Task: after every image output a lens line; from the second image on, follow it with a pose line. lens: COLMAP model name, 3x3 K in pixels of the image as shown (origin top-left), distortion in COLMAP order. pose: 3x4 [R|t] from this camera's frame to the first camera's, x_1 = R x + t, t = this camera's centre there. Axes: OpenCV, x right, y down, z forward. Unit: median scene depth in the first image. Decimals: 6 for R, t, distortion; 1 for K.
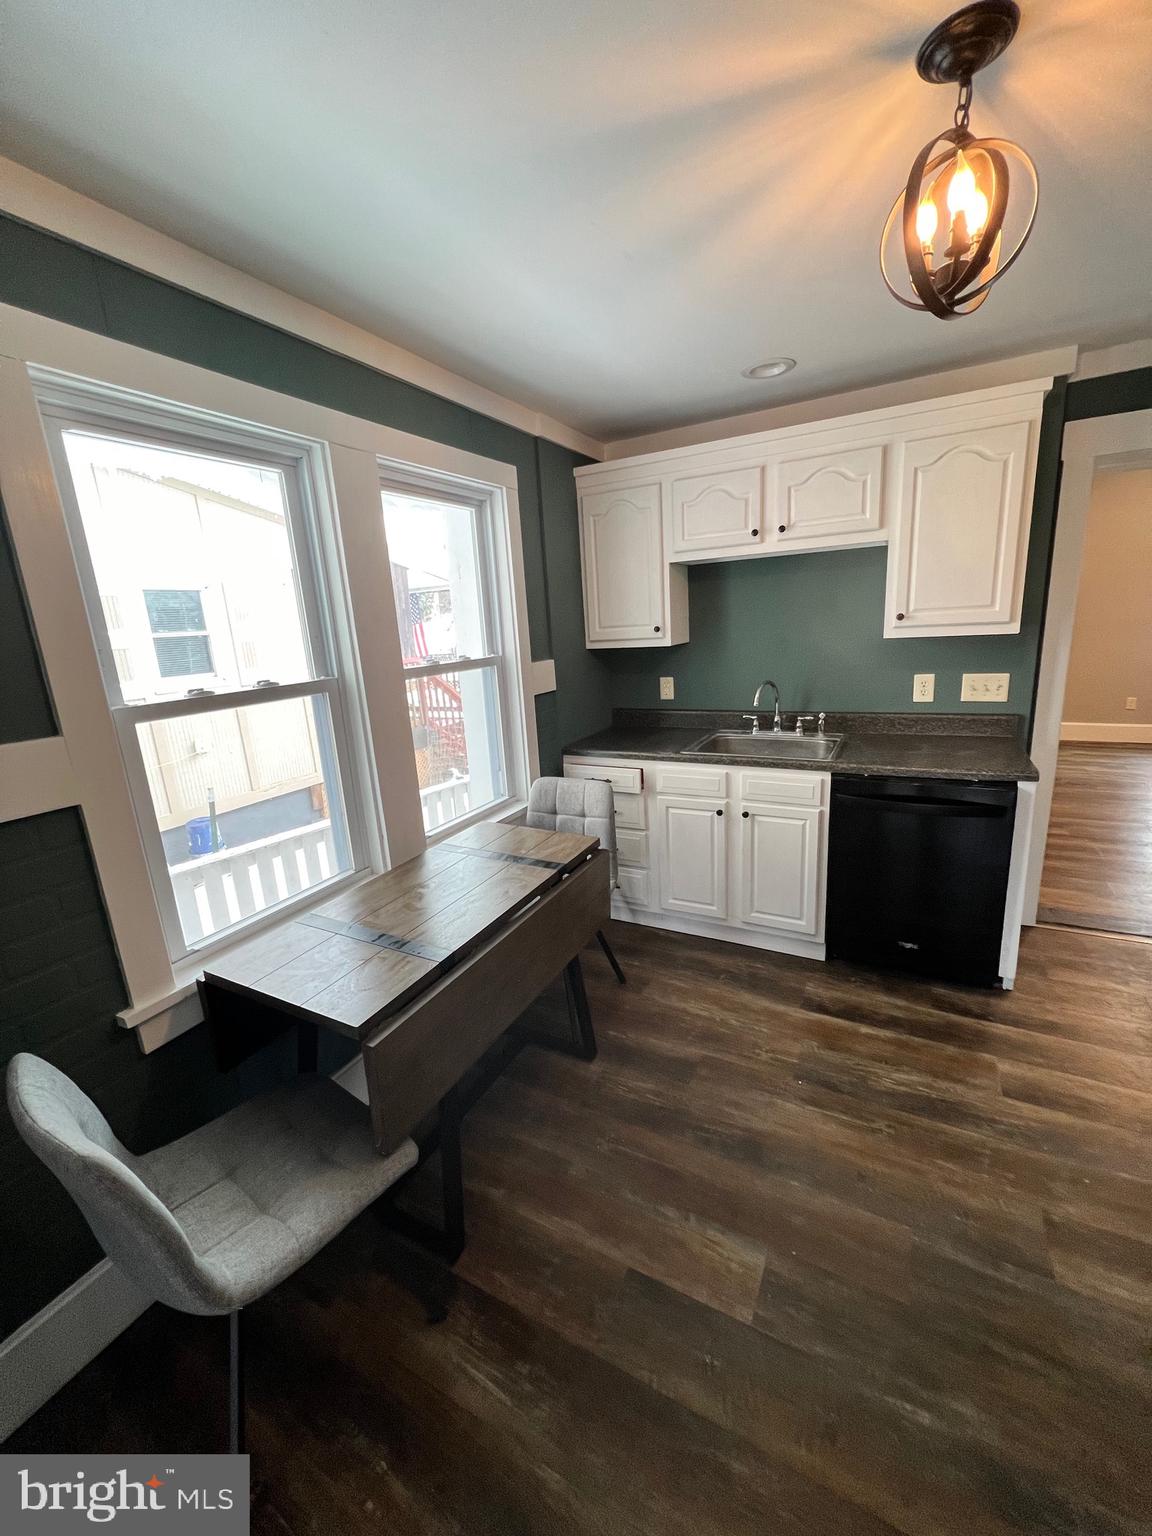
lens RADIAL K [[615.6, 0, 573.1], [0, 615.6, 767.8], [0, 0, 1]] dist [0.001055, -0.000043]
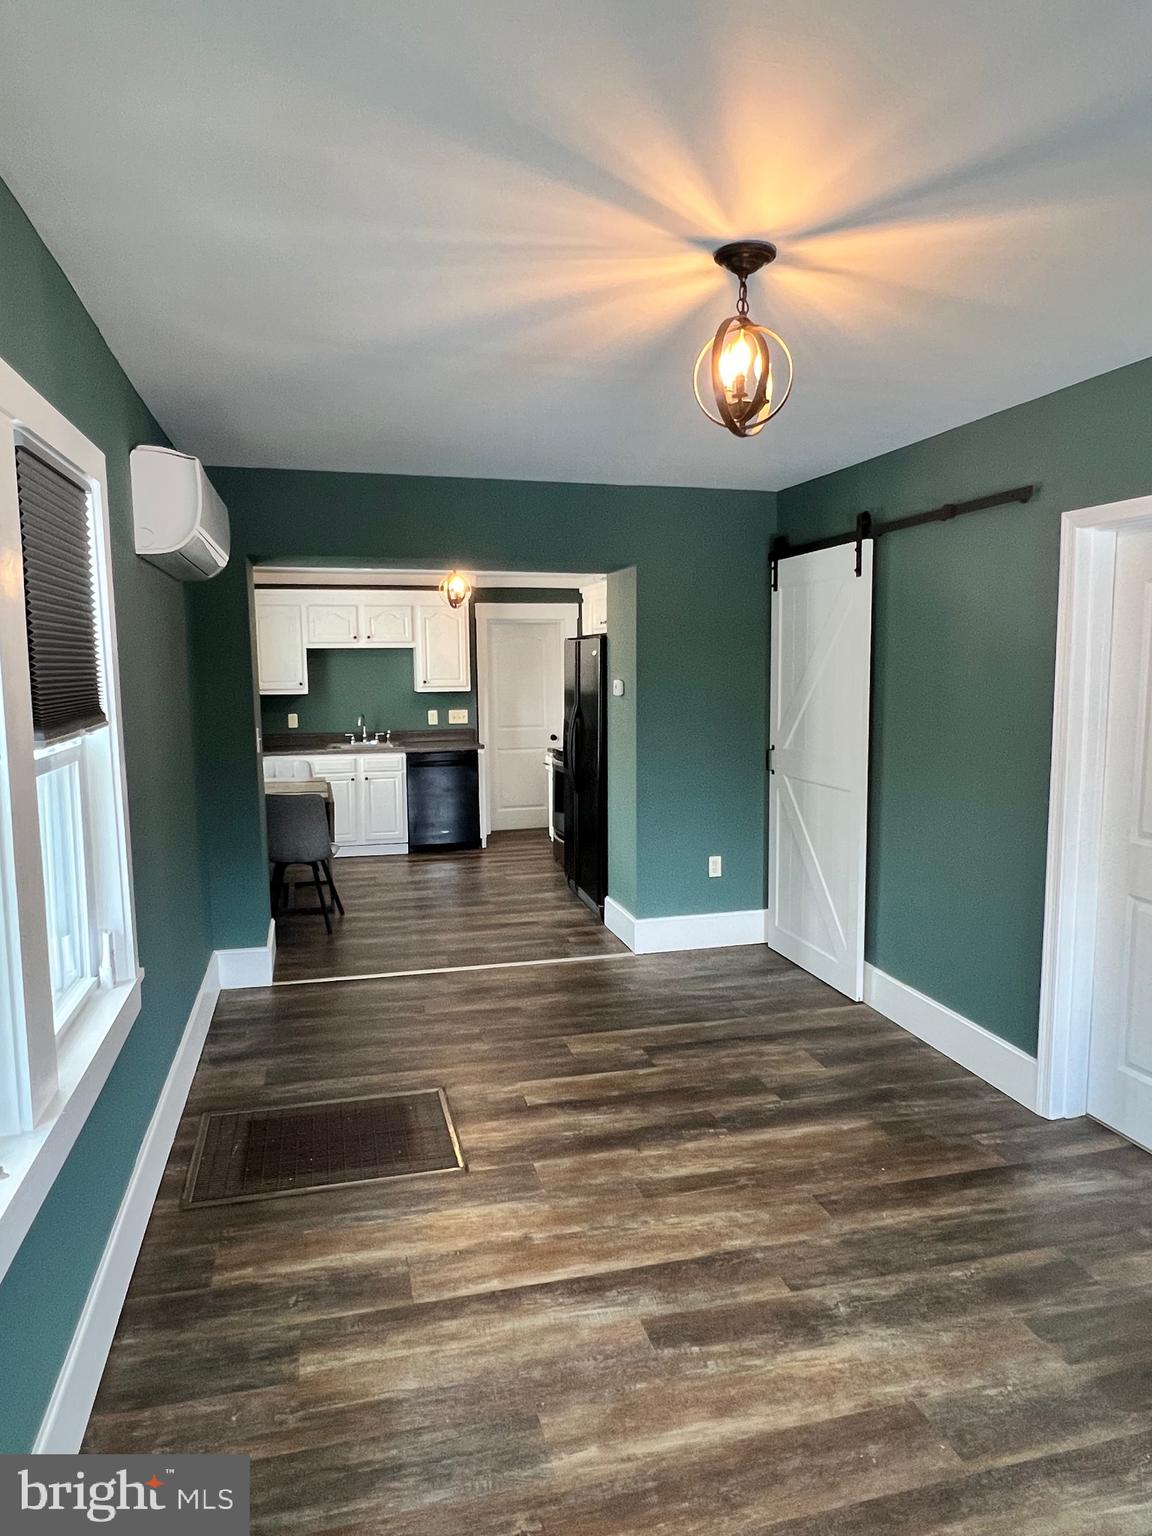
lens RADIAL K [[945.9, 0, 568.0], [0, 945.9, 764.4], [0, 0, 1]] dist [-0.015250, 0.005105]
pose [[0.733407, -0.024247, 0.679357, -1.262330], [0.126591, 0.986754, -0.101444, 0.409228], [-0.667899, 0.160400, 0.726762, -1.578007]]
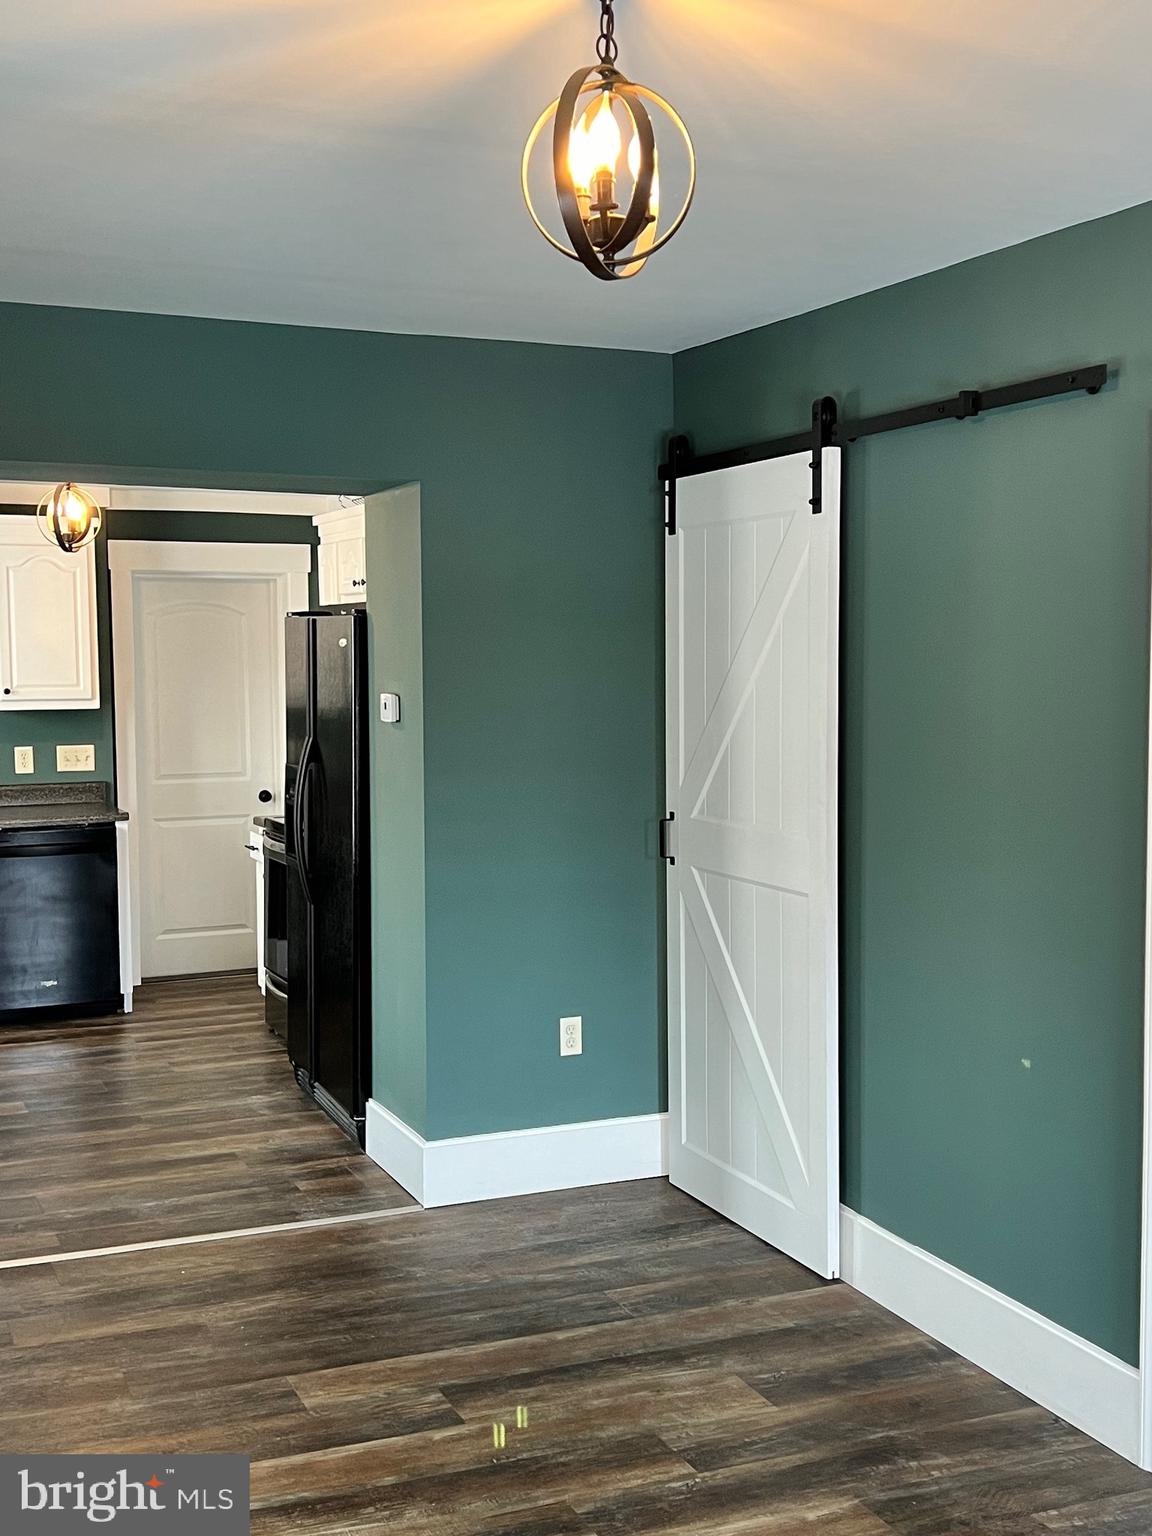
lens RADIAL K [[1805.5, 0, 575.2], [0, 1805.5, 763.2], [0, 0, 1]] dist [0.056041, 0.000000]
pose [[0.617364, -0.001189, 0.786676, -1.309922], [0.153603, 0.980933, -0.119062, 0.397464], [-0.771536, 0.194341, 0.605776, -1.619936]]
